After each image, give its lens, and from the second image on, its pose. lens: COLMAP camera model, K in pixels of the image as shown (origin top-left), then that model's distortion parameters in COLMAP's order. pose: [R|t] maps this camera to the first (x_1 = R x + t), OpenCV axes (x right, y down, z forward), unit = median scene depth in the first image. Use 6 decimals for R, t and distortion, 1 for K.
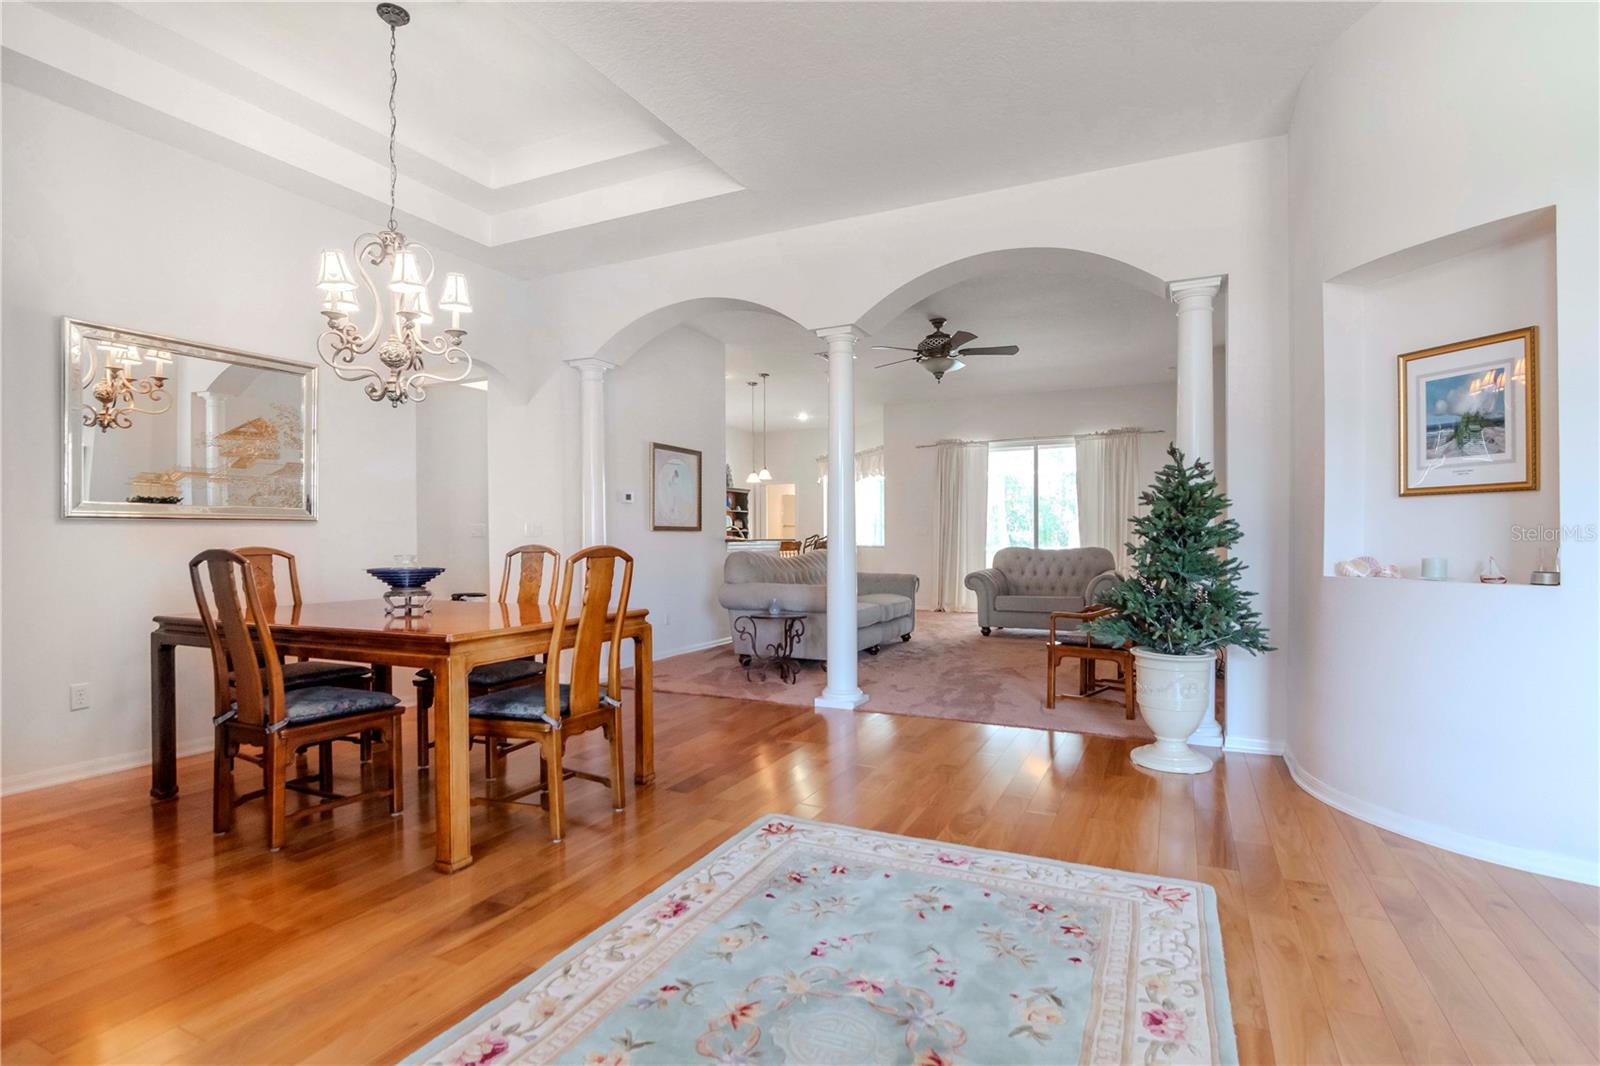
lens RADIAL K [[784.6, 0, 798.8], [0, 784.6, 536.8], [0, 0, 1]] dist [-0.018006, -0.002722]
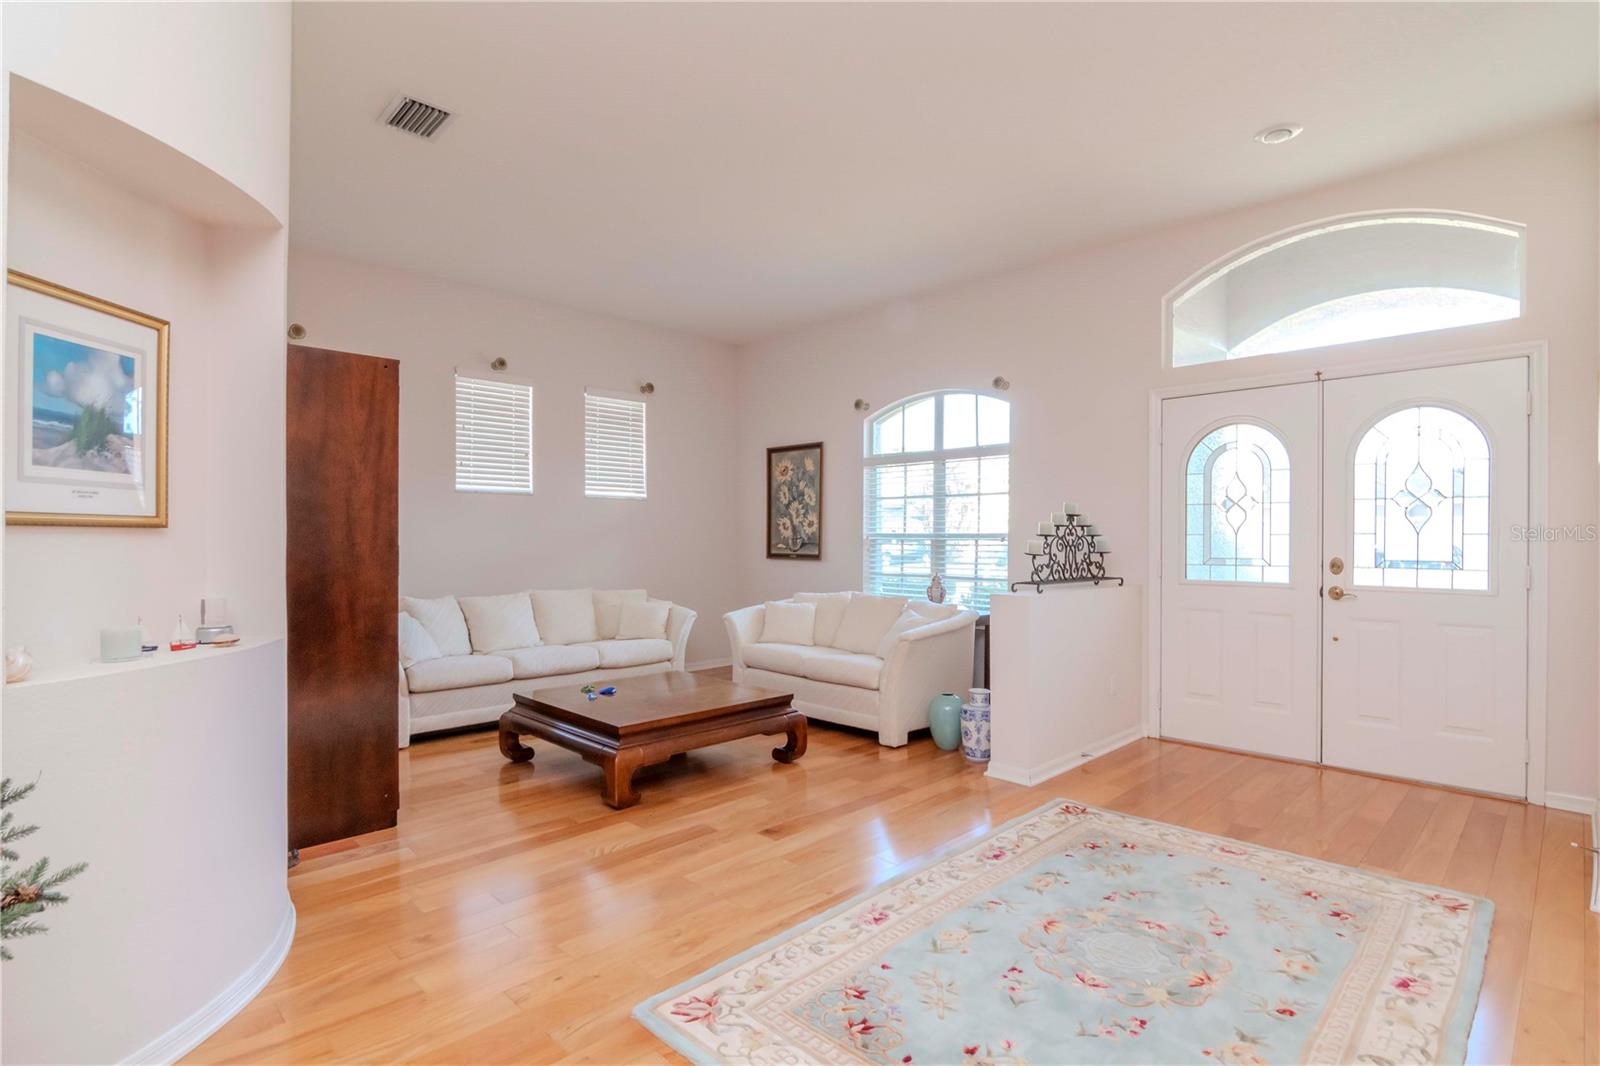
lens RADIAL K [[784.6, 0, 796.3], [0, 784.6, 539.6], [0, 0, 1]] dist [-0.018006, -0.002722]
pose [[-0.941272, 0.002776, 0.337638, 0.078860], [0.001680, 0.999992, -0.003537, -0.048272], [-0.337645, -0.002762, -0.941270, 1.656865]]
